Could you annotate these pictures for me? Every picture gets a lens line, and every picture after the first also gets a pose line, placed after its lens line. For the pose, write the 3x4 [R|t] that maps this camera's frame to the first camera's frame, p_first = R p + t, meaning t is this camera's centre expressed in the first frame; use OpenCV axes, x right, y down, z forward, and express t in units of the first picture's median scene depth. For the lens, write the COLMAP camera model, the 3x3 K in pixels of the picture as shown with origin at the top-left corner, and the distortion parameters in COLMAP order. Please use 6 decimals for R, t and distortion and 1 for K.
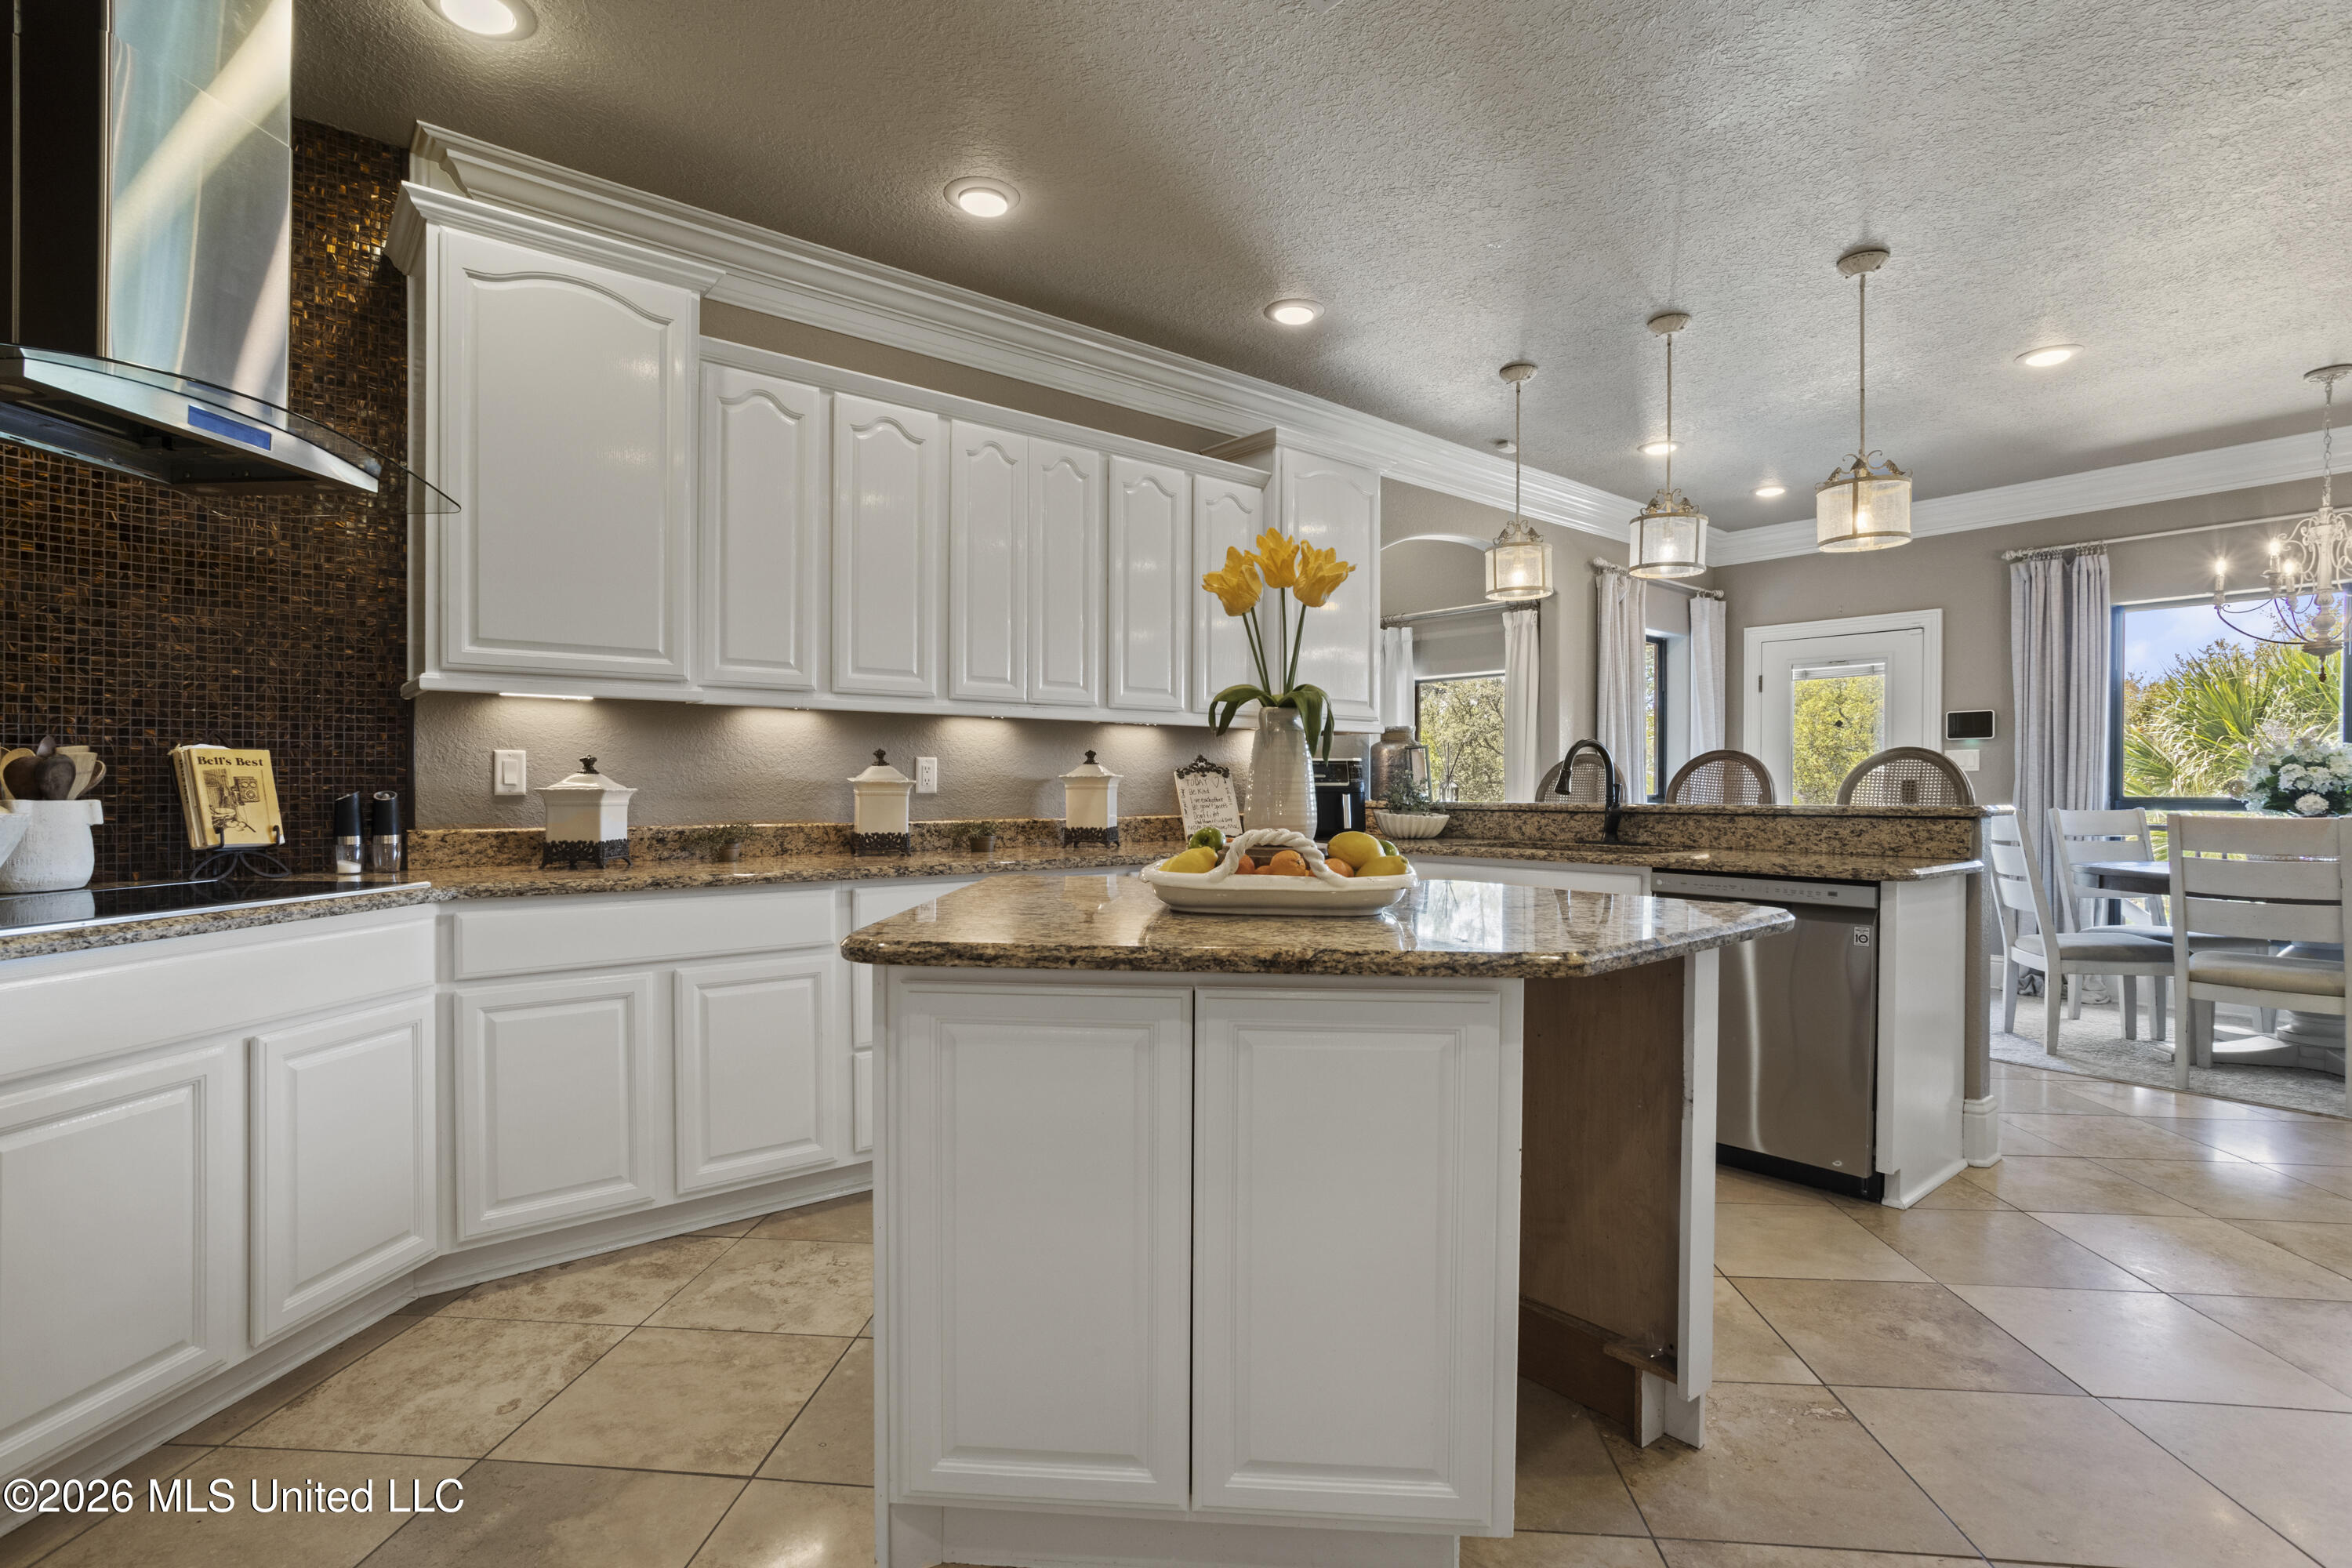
lens RADIAL K [[1134.2, 0, 1160.8], [0, 1134.2, 783.8], [0, 0, 1]] dist [-0.059256, 0.043144]
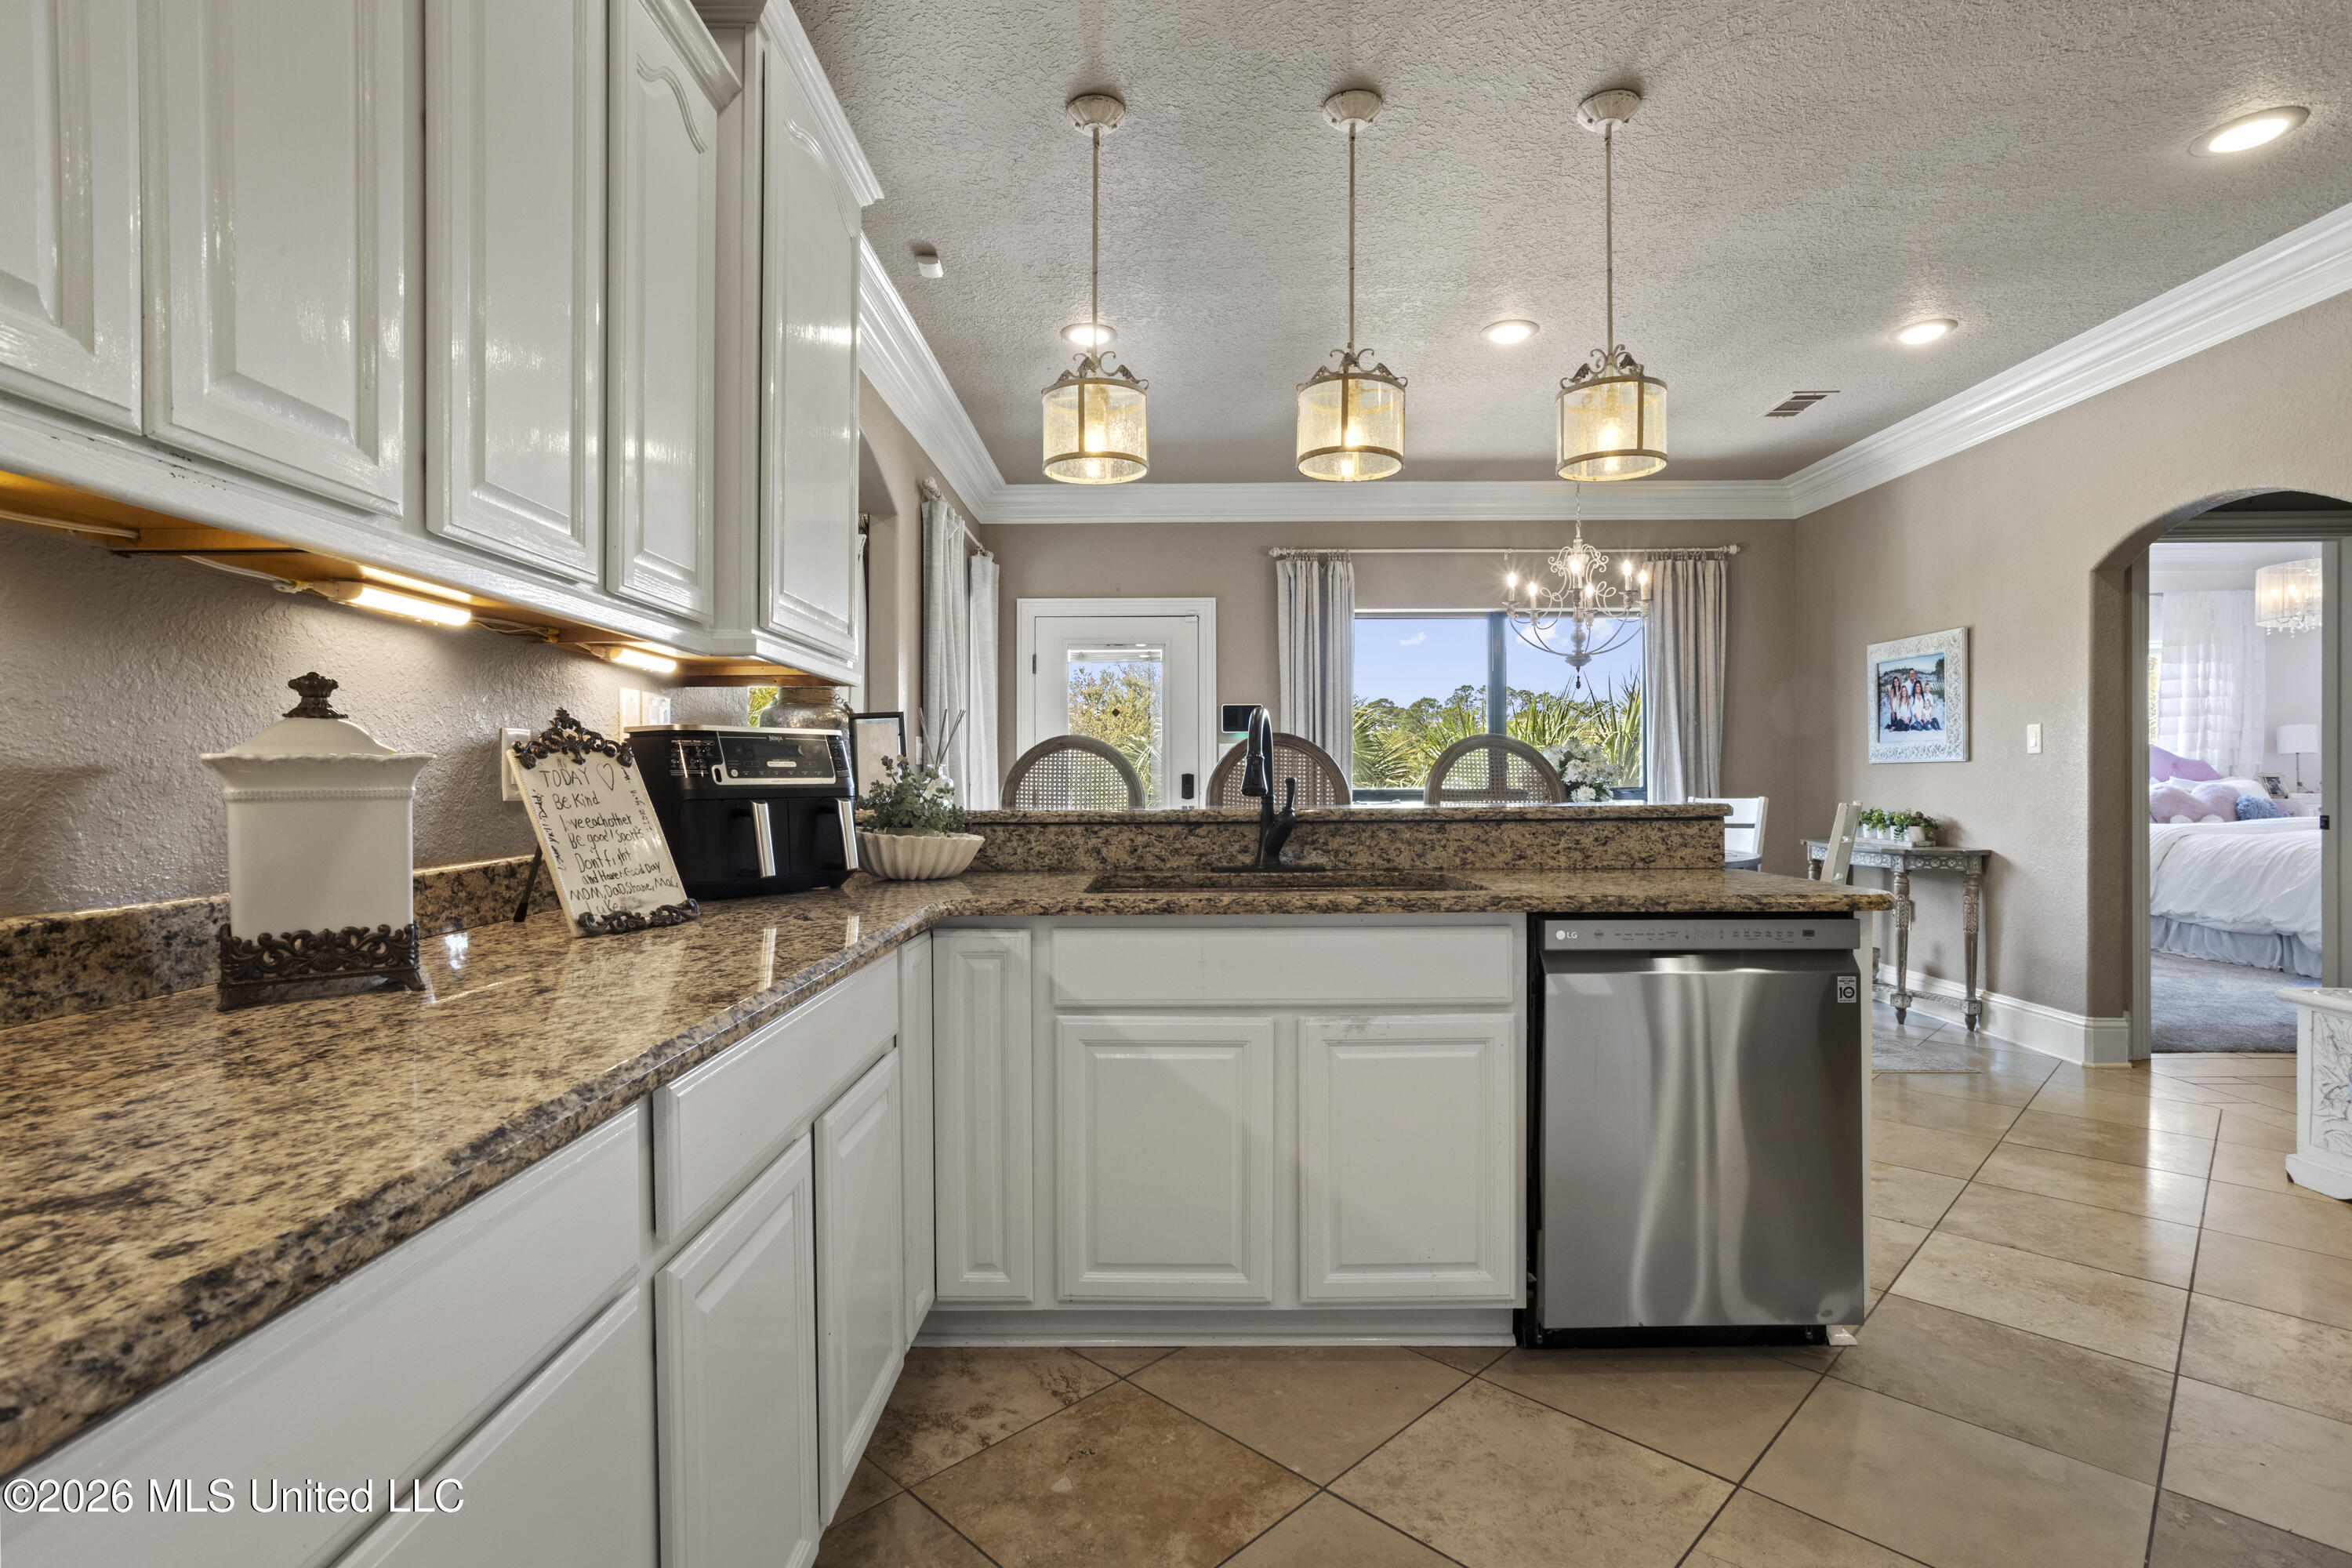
lens RADIAL K [[1134.2, 0, 1160.8], [0, 1134.2, 783.8], [0, 0, 1]] dist [-0.059256, 0.043144]
pose [[0.628684, -0.005915, 0.777638, -0.170409], [0.002775, 0.999982, 0.005362, -0.000731], [-0.777656, -0.001213, 0.628689, 0.713443]]
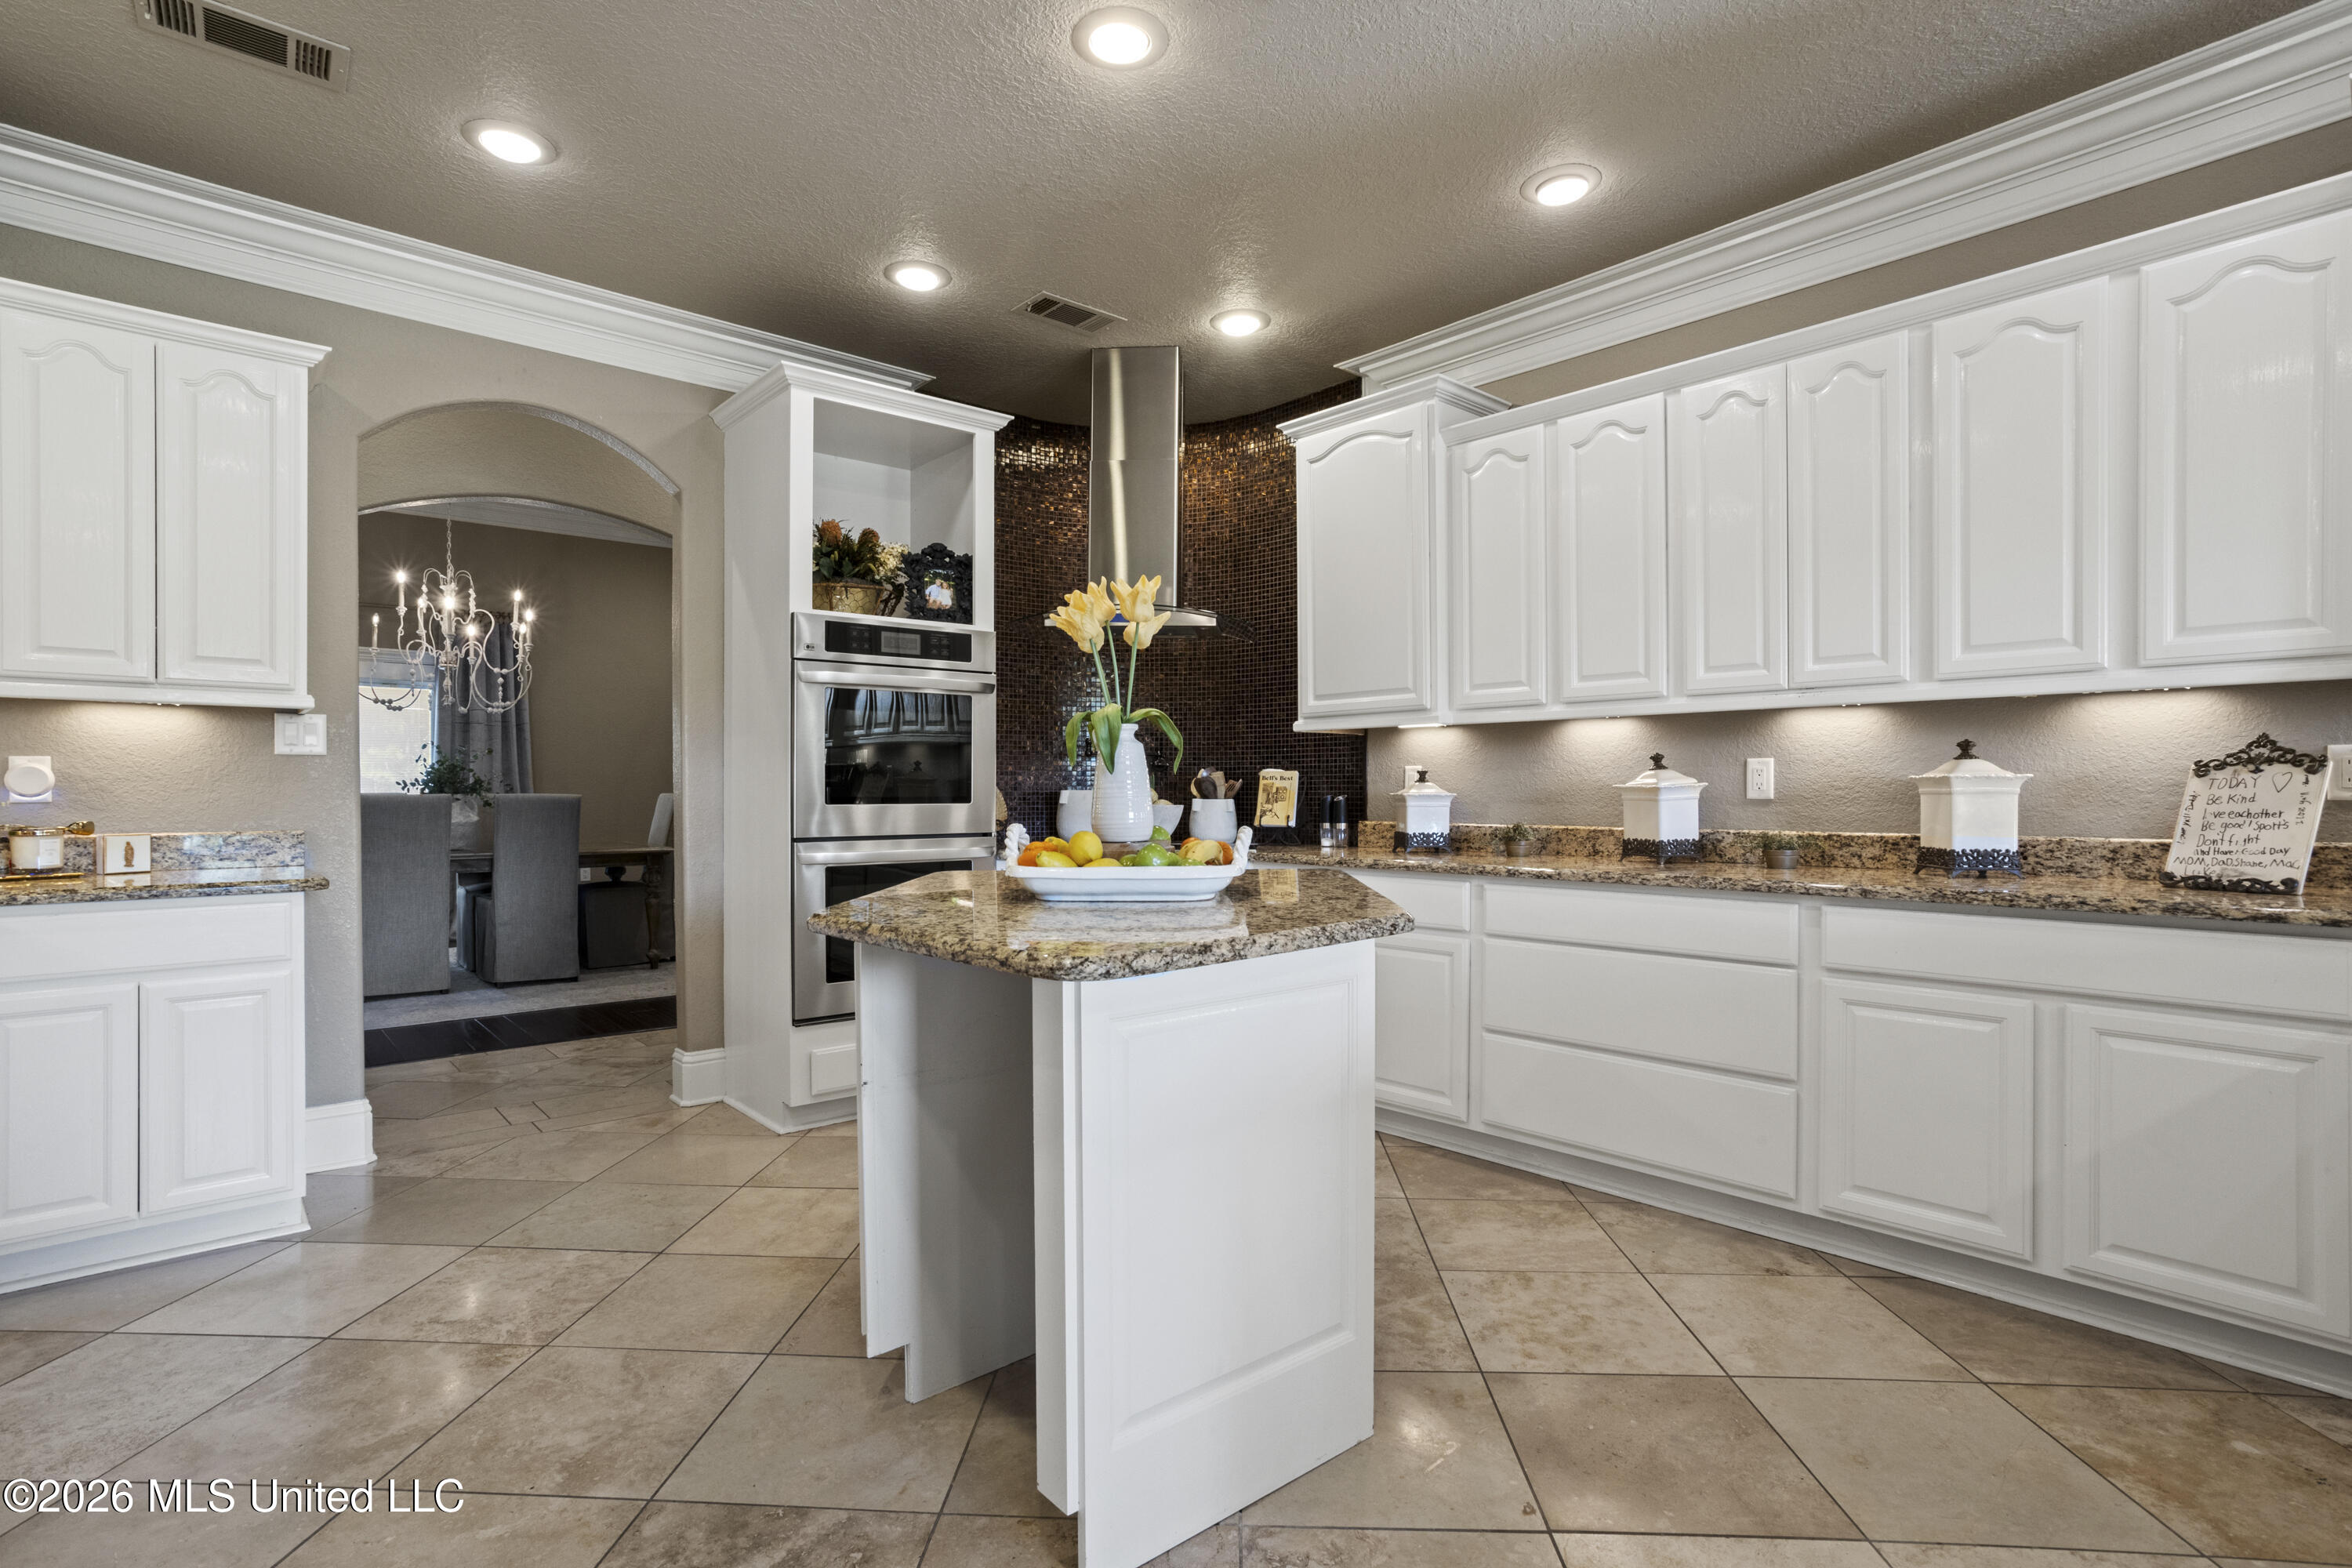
lens RADIAL K [[1145.4, 0, 1164.0], [0, 1145.4, 790.6], [0, 0, 1]] dist [-0.040238, 0.028848]
pose [[0.042457, -0.001792, -0.999097, 0.695792], [0.004261, 0.999990, -0.001613, 0.001293], [0.999089, -0.004188, 0.042464, 0.526053]]
